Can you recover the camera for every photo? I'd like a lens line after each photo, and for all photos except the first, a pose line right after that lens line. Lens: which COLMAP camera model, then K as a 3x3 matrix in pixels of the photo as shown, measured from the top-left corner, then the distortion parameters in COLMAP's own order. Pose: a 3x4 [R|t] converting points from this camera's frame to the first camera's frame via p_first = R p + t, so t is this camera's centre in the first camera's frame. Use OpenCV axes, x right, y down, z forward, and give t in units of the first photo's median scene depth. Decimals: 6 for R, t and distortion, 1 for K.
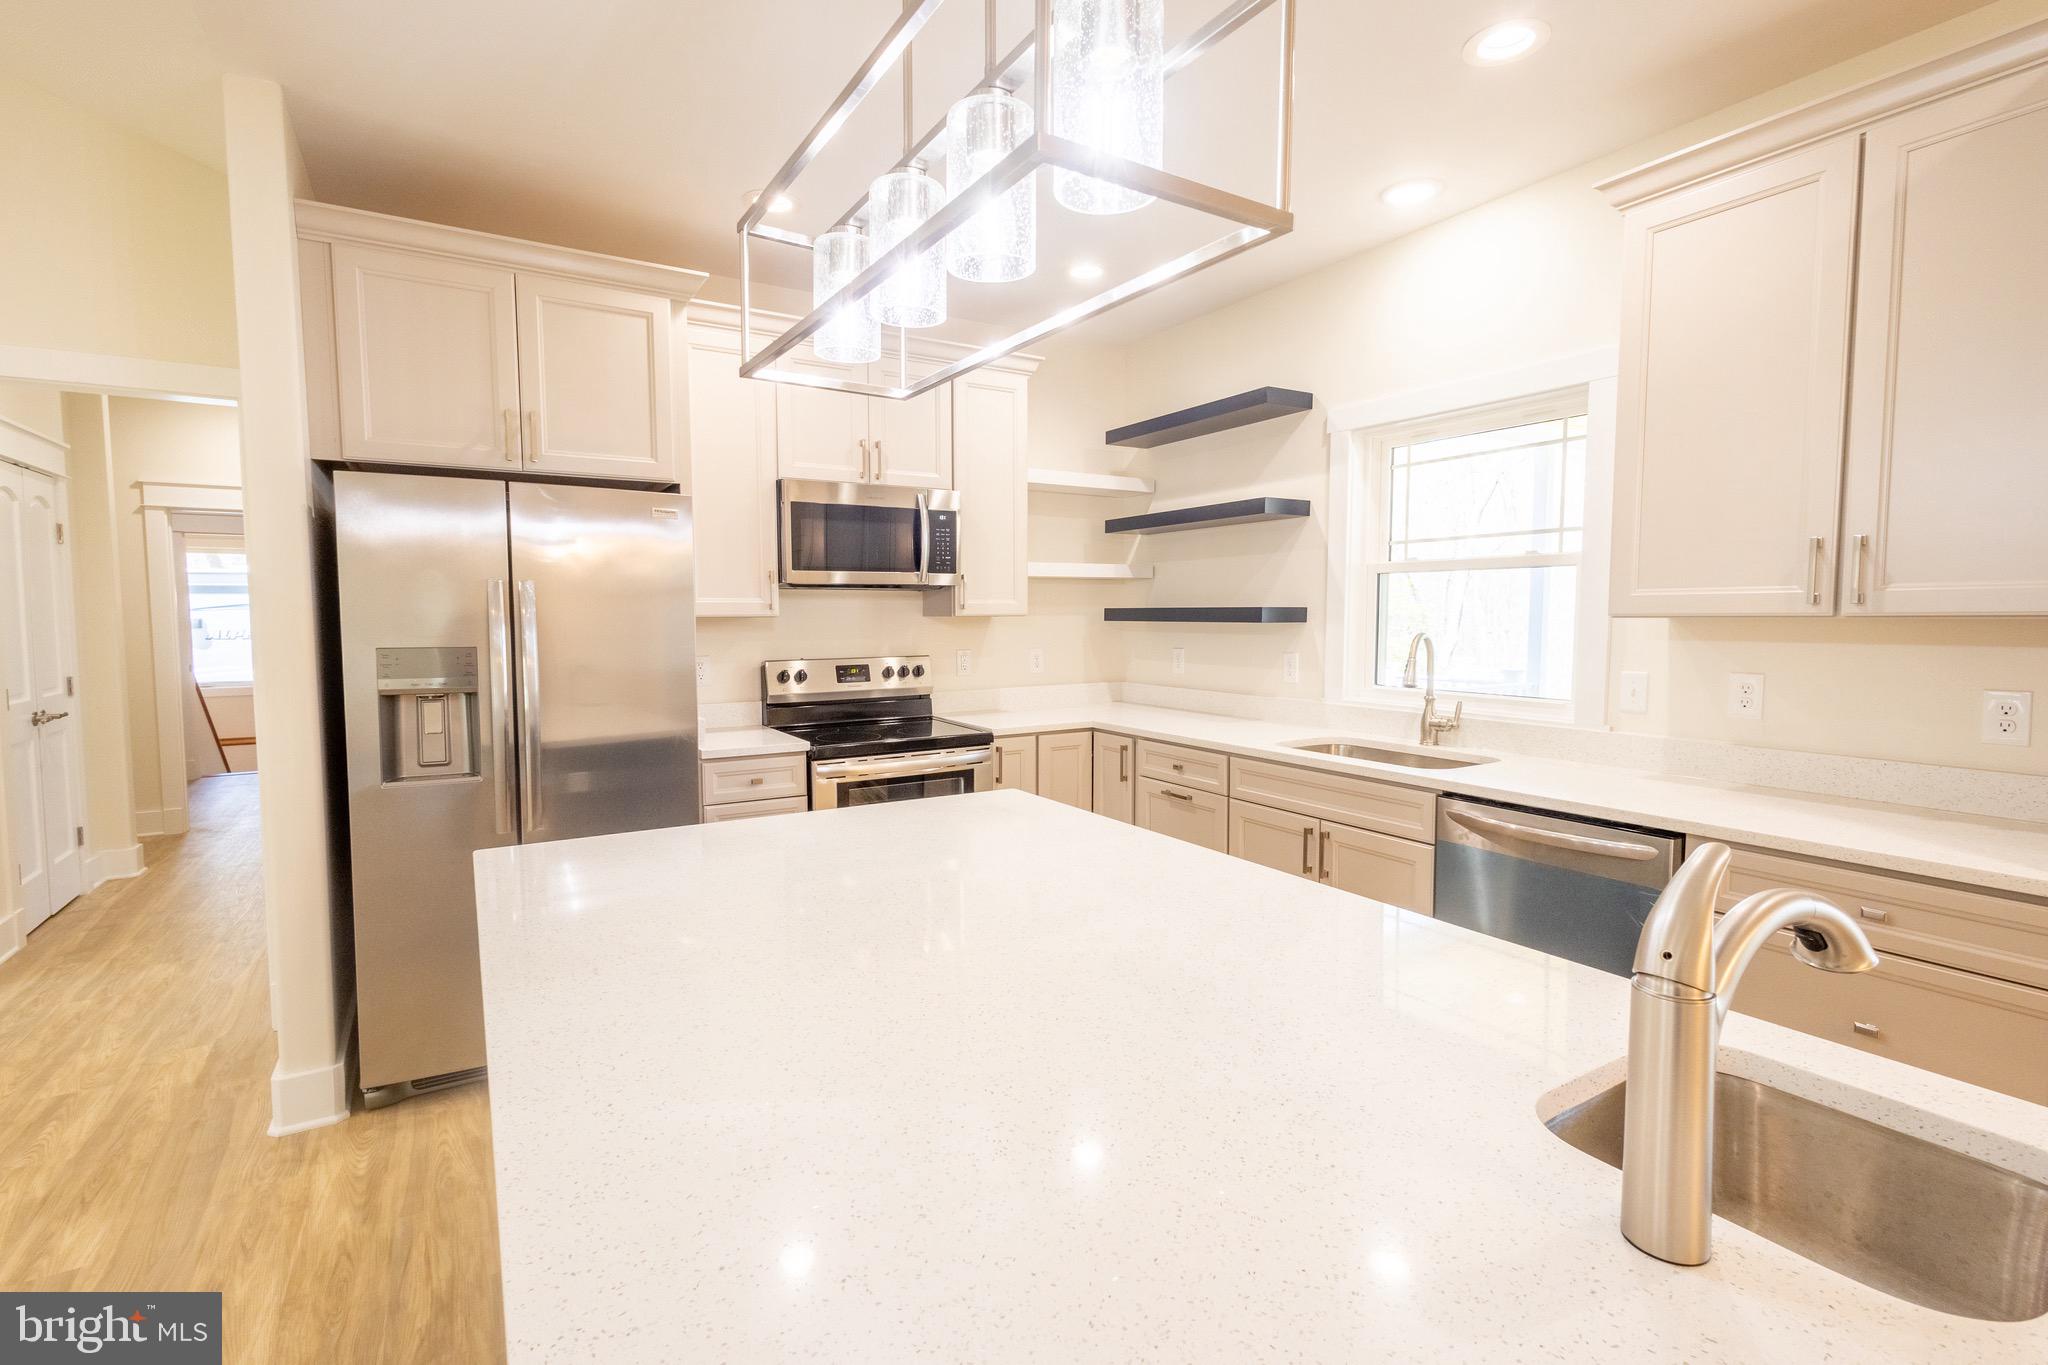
lens RADIAL K [[942.9, 0, 1017.5], [0, 942.9, 679.7], [0, 0, 1]] dist [0.005306, -0.003431]
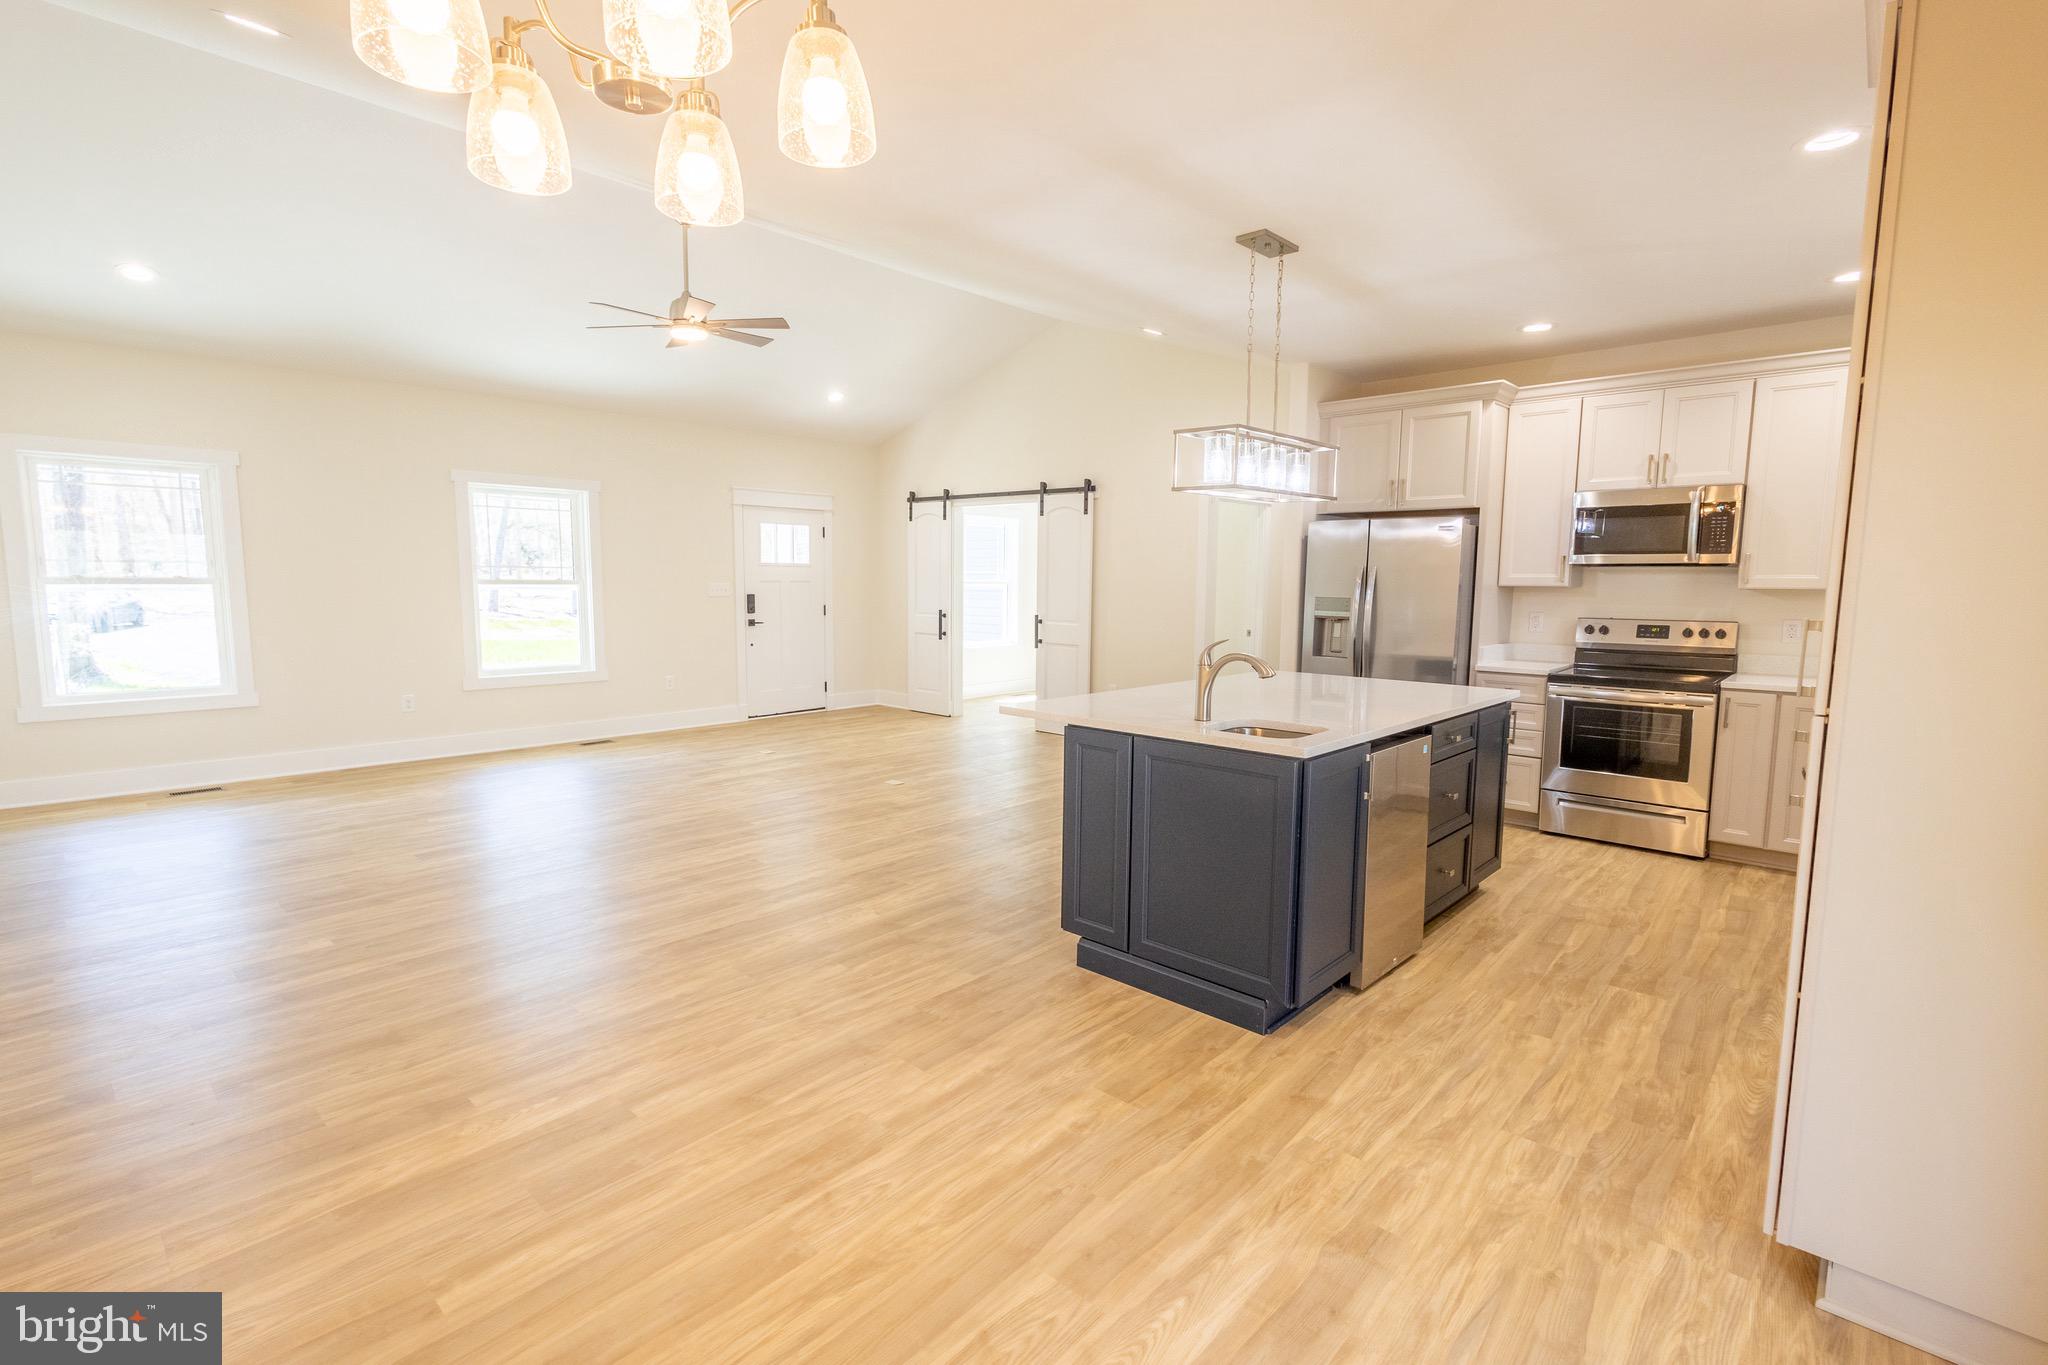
lens RADIAL K [[942.9, 0, 1031.6], [0, 942.9, 681.9], [0, 0, 1]] dist [0.005306, -0.003431]
pose [[0.274133, 0.109015, -0.955493, 0.872797], [-0.077213, 0.992842, 0.091124, 0.010543], [0.958587, 0.048796, 0.280588, -0.193972]]
